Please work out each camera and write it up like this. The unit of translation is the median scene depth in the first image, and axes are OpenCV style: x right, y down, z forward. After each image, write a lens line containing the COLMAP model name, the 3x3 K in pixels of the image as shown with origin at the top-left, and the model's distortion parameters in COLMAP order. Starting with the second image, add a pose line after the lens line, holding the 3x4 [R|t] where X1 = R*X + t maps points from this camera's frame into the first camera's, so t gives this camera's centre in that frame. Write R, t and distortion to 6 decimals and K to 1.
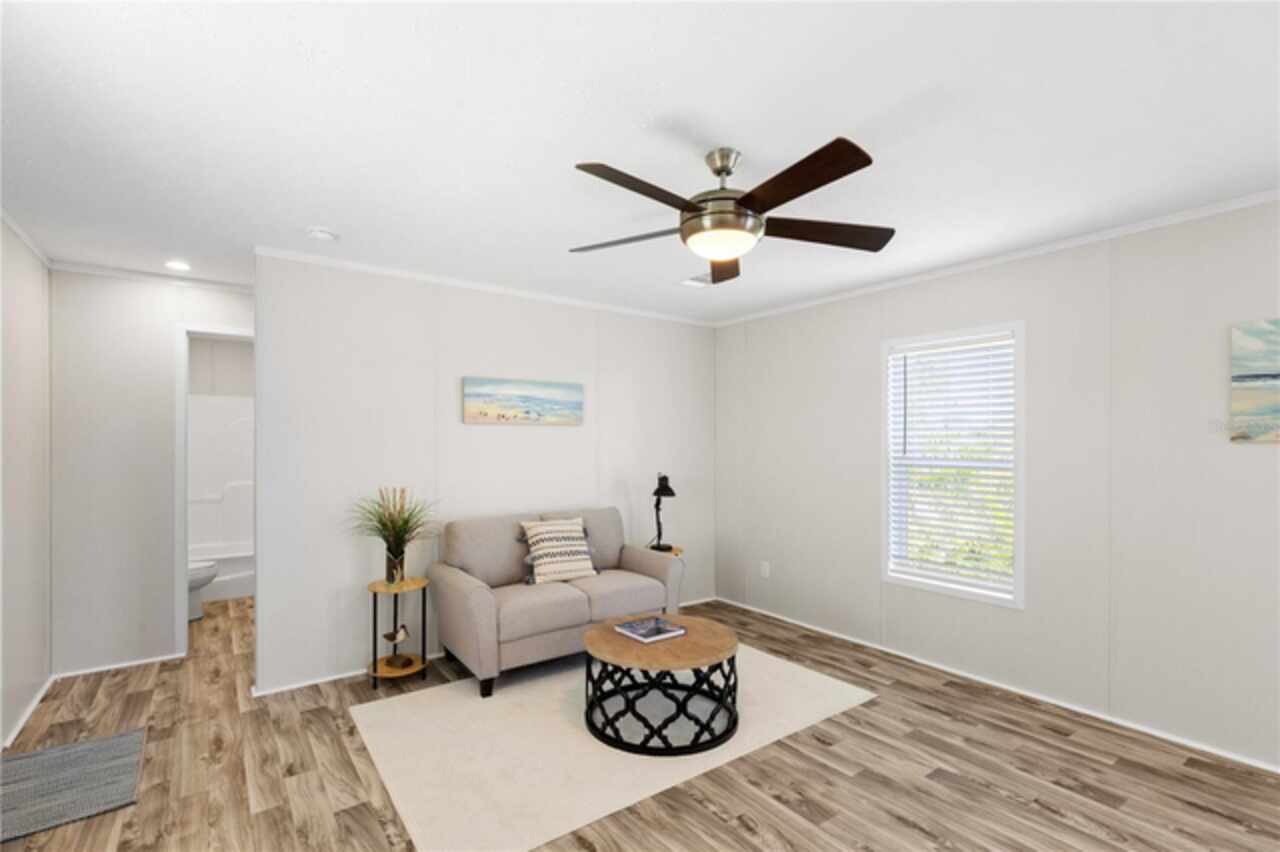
lens RADIAL K [[584.2, 0, 640.7], [0, 584.2, 438.9], [0, 0, 1]] dist [0.003267, 0.004552]
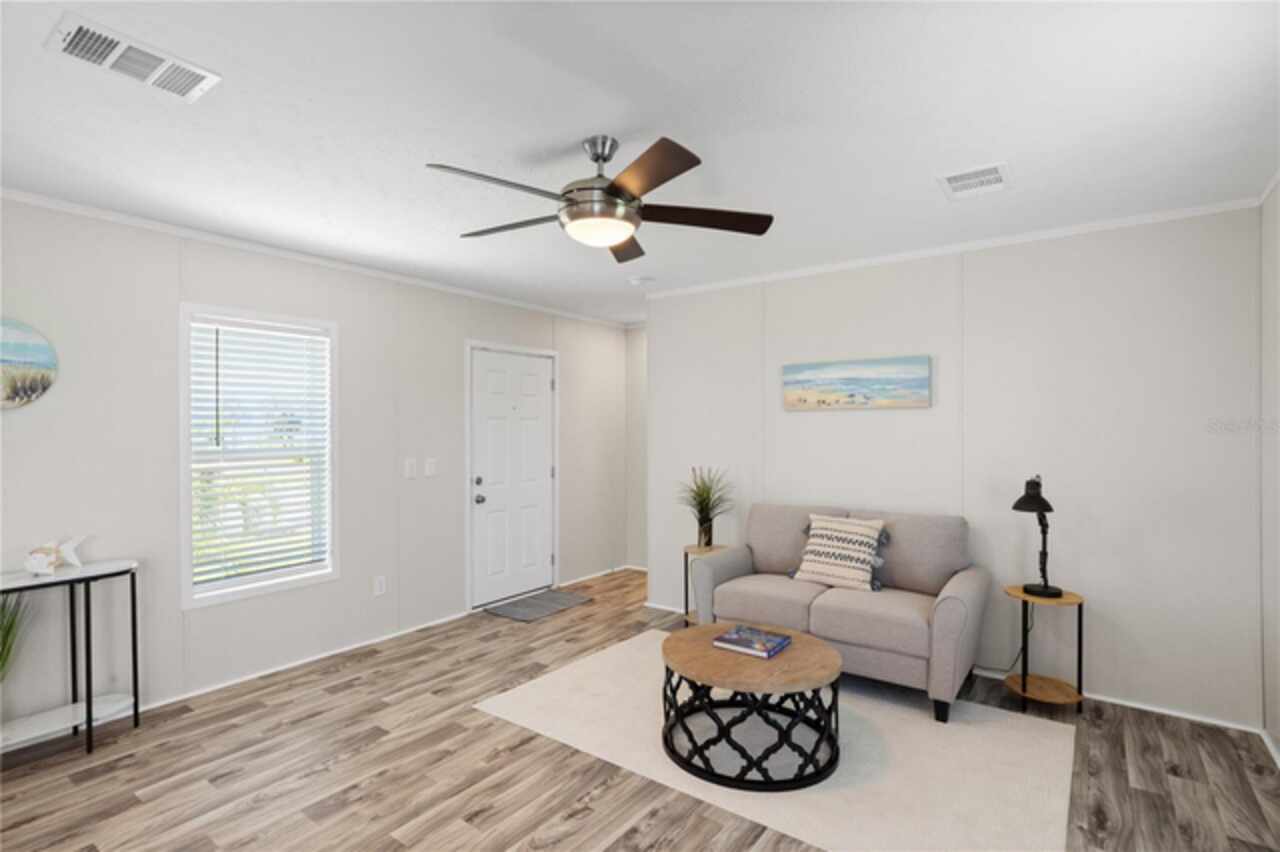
lens RADIAL K [[637.9, 0, 639.7], [0, 637.9, 415.1], [0, 0, 1]] dist [0.004415, 0.000211]
pose [[0.292342, -0.023442, -0.956027, 0.707026], [0.006584, 0.999725, -0.022500, 0.004450], [0.956291, 0.000283, 0.292416, 0.437633]]
